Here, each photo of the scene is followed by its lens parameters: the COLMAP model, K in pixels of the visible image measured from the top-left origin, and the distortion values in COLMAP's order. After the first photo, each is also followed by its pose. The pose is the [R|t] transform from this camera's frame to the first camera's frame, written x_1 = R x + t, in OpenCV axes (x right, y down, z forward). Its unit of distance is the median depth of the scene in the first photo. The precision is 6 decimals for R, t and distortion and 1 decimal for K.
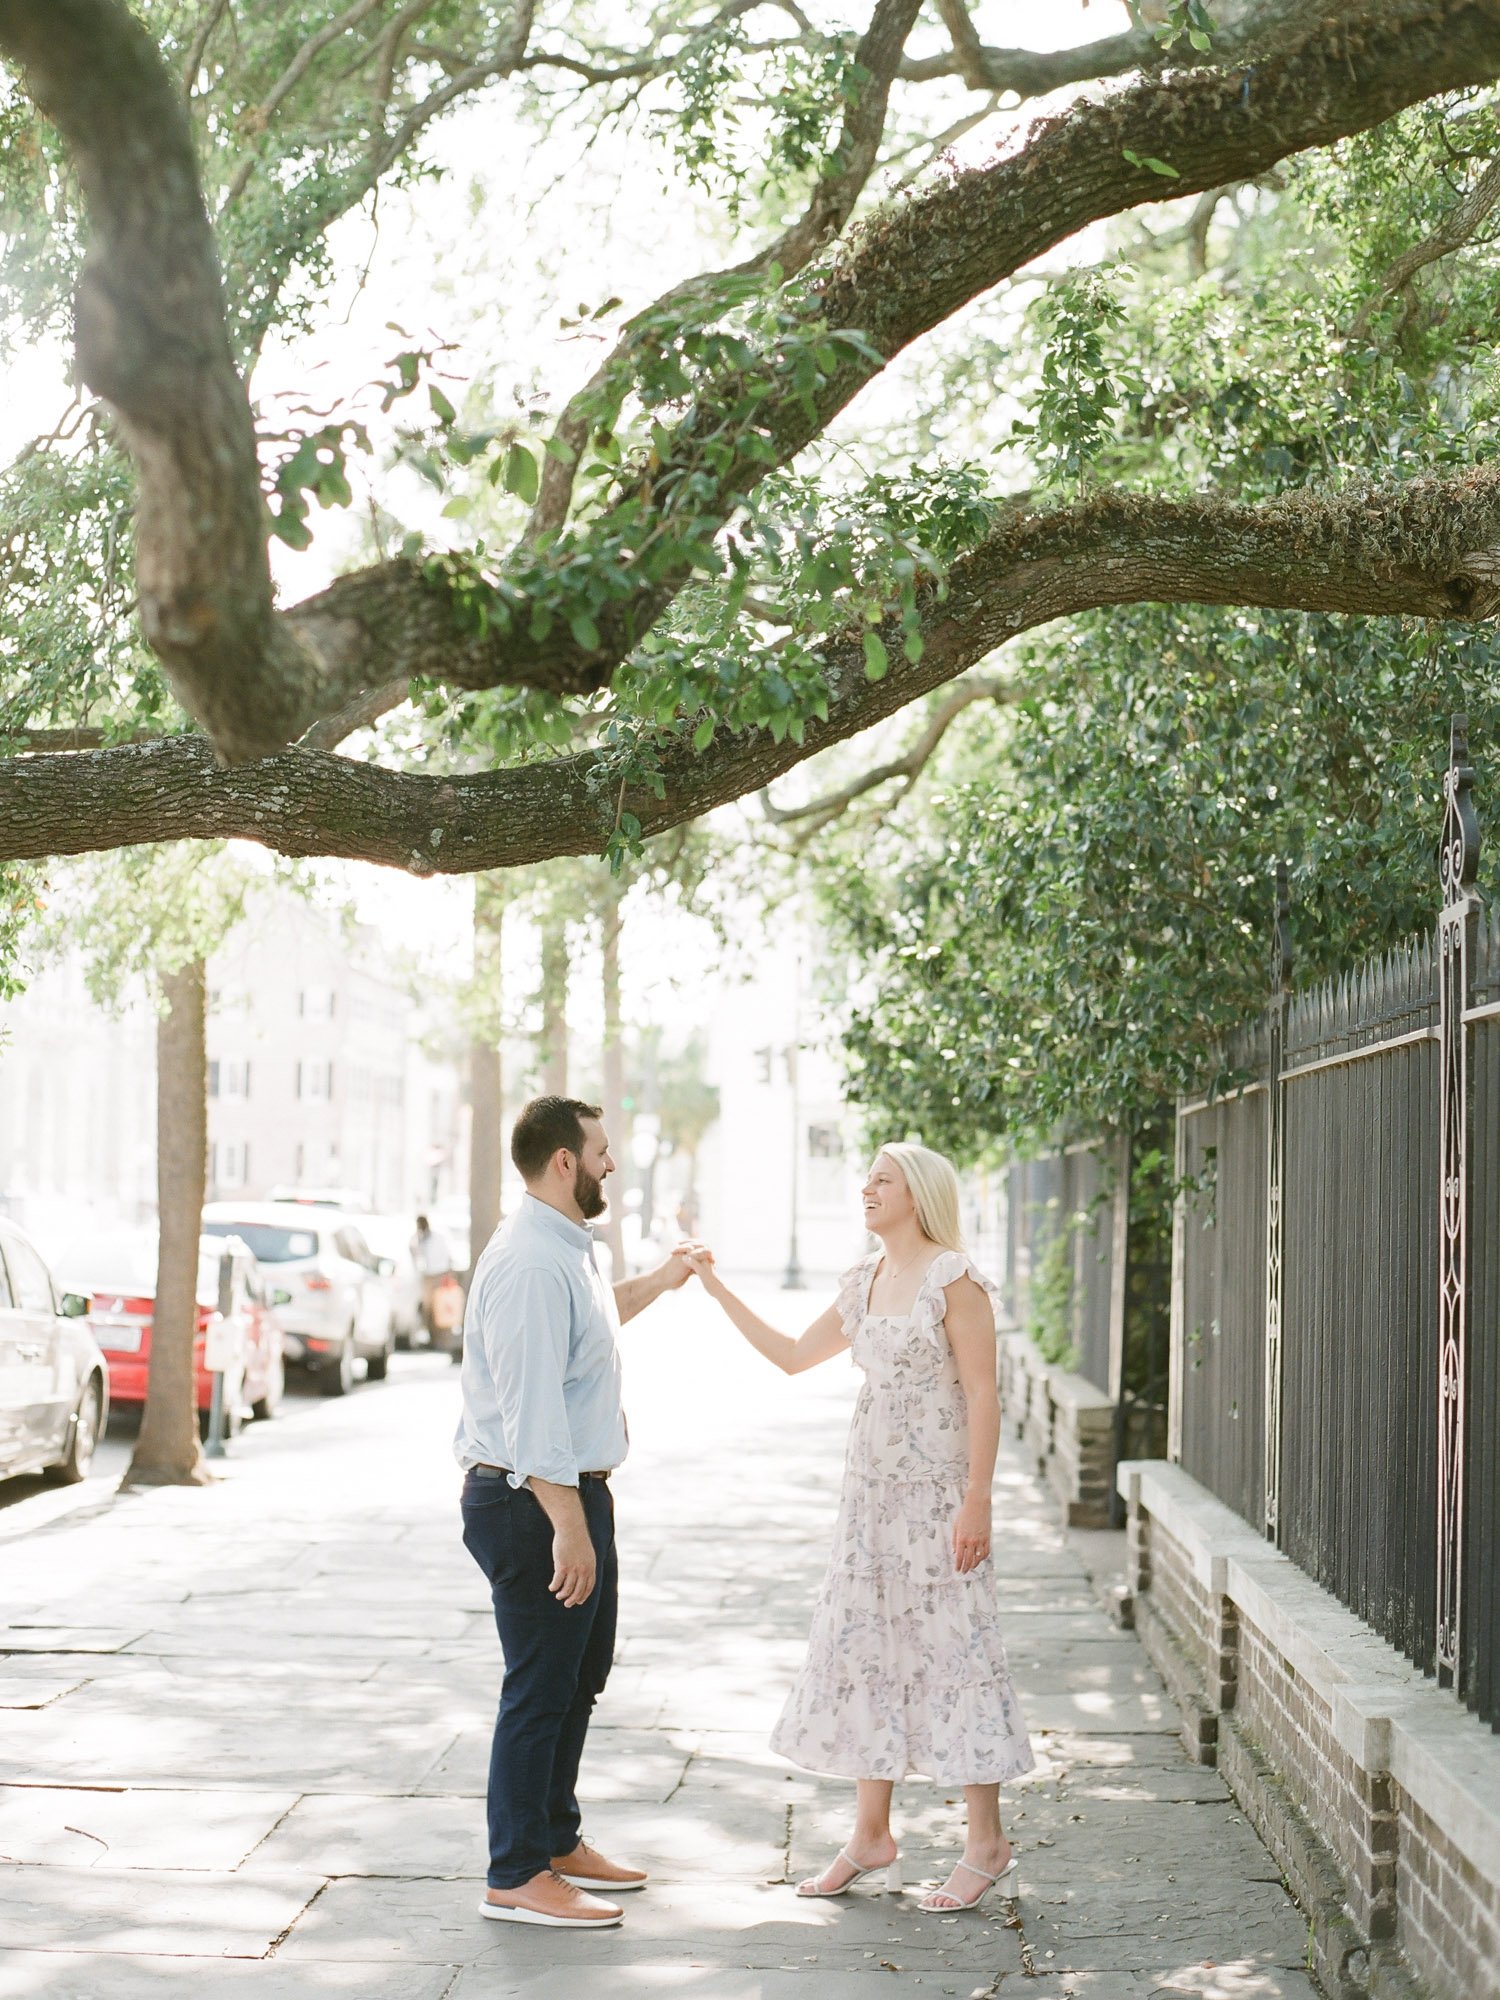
lens RADIAL K [[3657.4, 0, 750.0], [0, 3657.4, 1000.0], [0, 0, 1]] dist [0.055711, -0.162877]
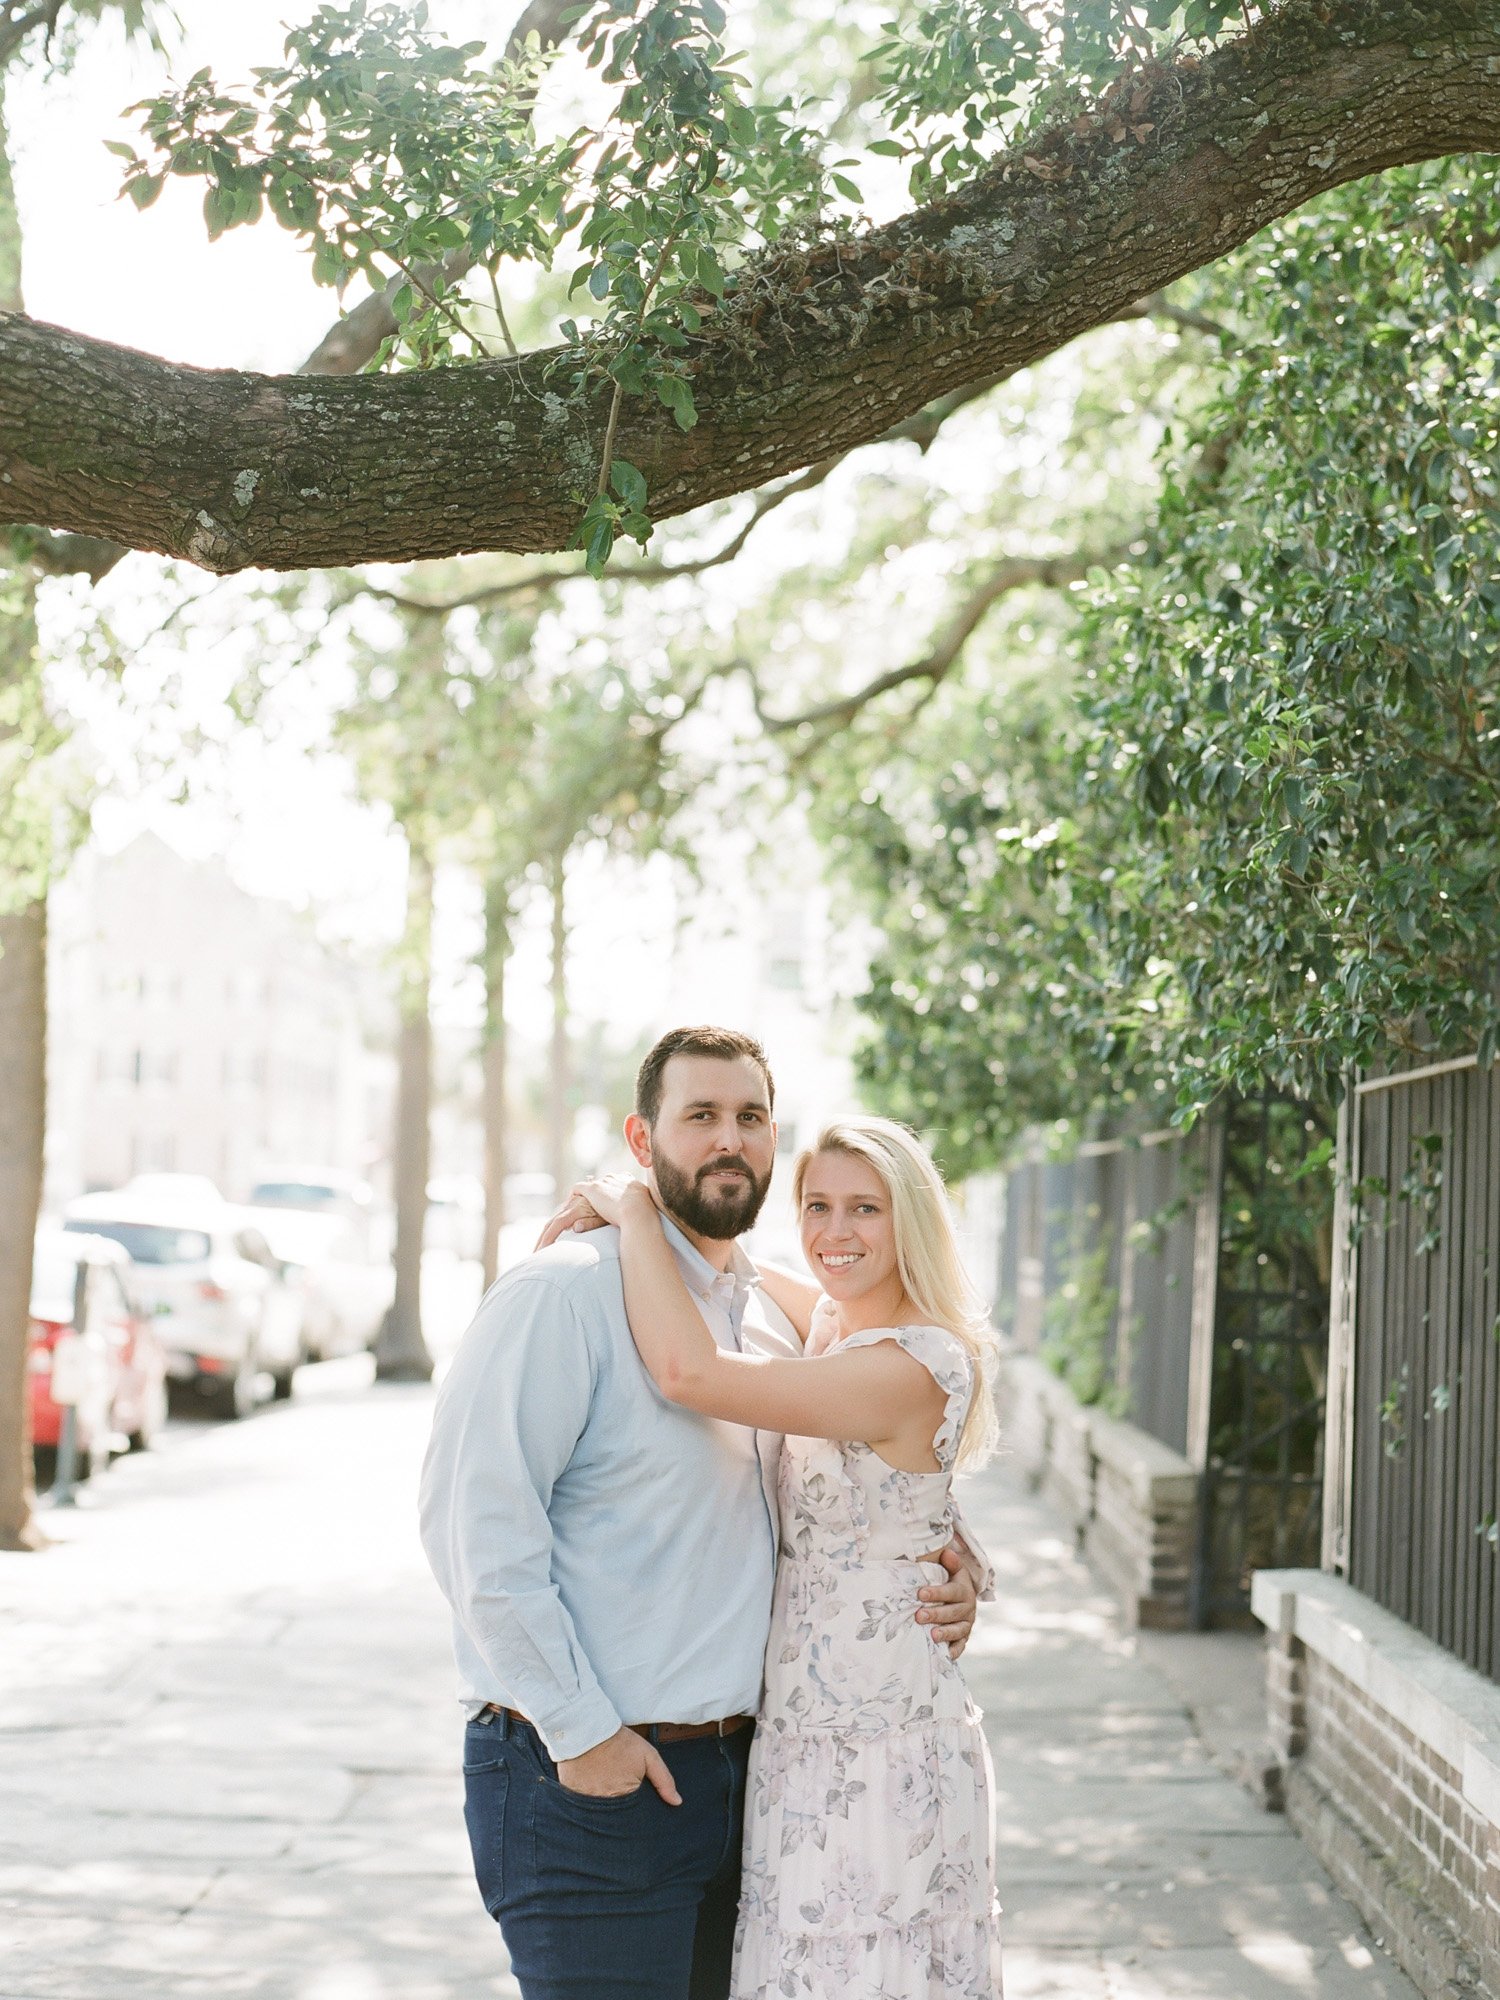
lens RADIAL K [[3657.4, 0, 750.0], [0, 3657.4, 1000.0], [0, 0, 1]] dist [0.055711, -0.162877]
pose [[0.999705, 0.018977, 0.015168, -0.014596], [-0.018958, 0.999819, -0.001392, 0.018564], [-0.015192, 0.001104, 0.999884, 0.322211]]
